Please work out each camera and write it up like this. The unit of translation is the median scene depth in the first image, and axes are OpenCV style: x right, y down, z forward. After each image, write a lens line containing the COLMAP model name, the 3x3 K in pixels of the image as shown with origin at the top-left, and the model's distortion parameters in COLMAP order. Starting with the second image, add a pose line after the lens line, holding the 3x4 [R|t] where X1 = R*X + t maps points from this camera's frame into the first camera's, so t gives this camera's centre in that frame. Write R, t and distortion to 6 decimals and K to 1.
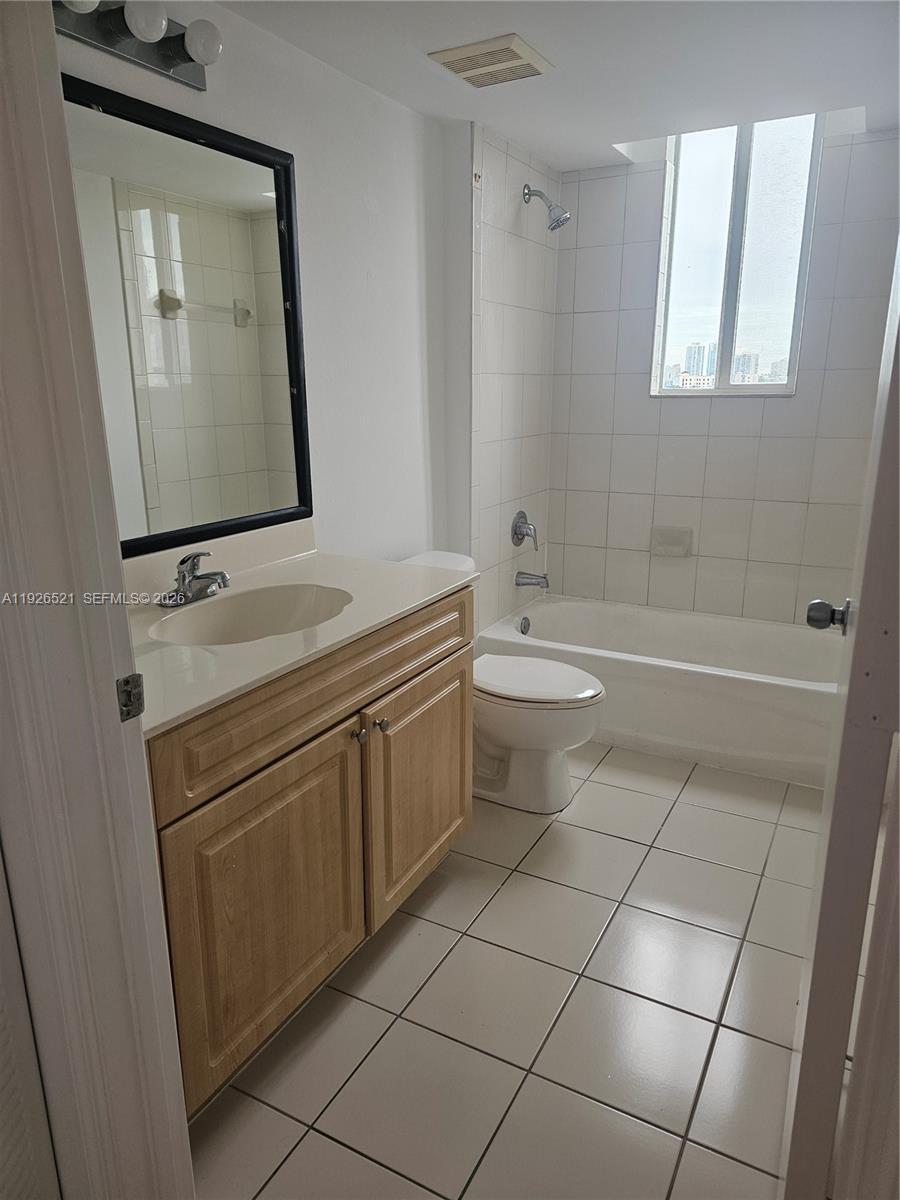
lens RADIAL K [[805.3, 0, 455.9], [0, 805.3, 615.5], [0, 0, 1]] dist [0.135356, -0.163062]
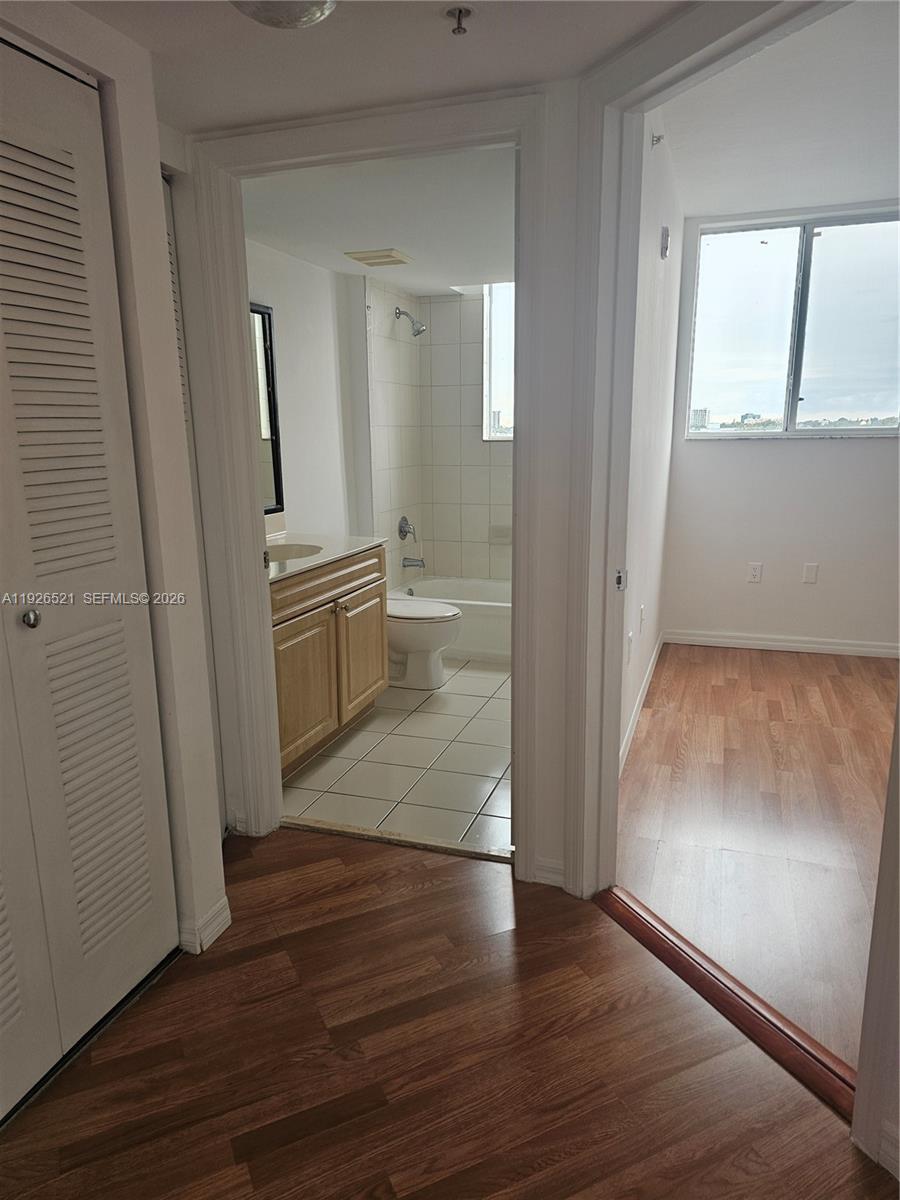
lens RADIAL K [[805.3, 0, 455.9], [0, 805.3, 615.5], [0, 0, 1]] dist [0.135356, -0.163062]
pose [[0.986337, -0.040813, 0.159606, -0.105072], [0.048992, 0.997662, -0.047651, 0.193235], [-0.157288, 0.054819, 0.986030, -0.709909]]
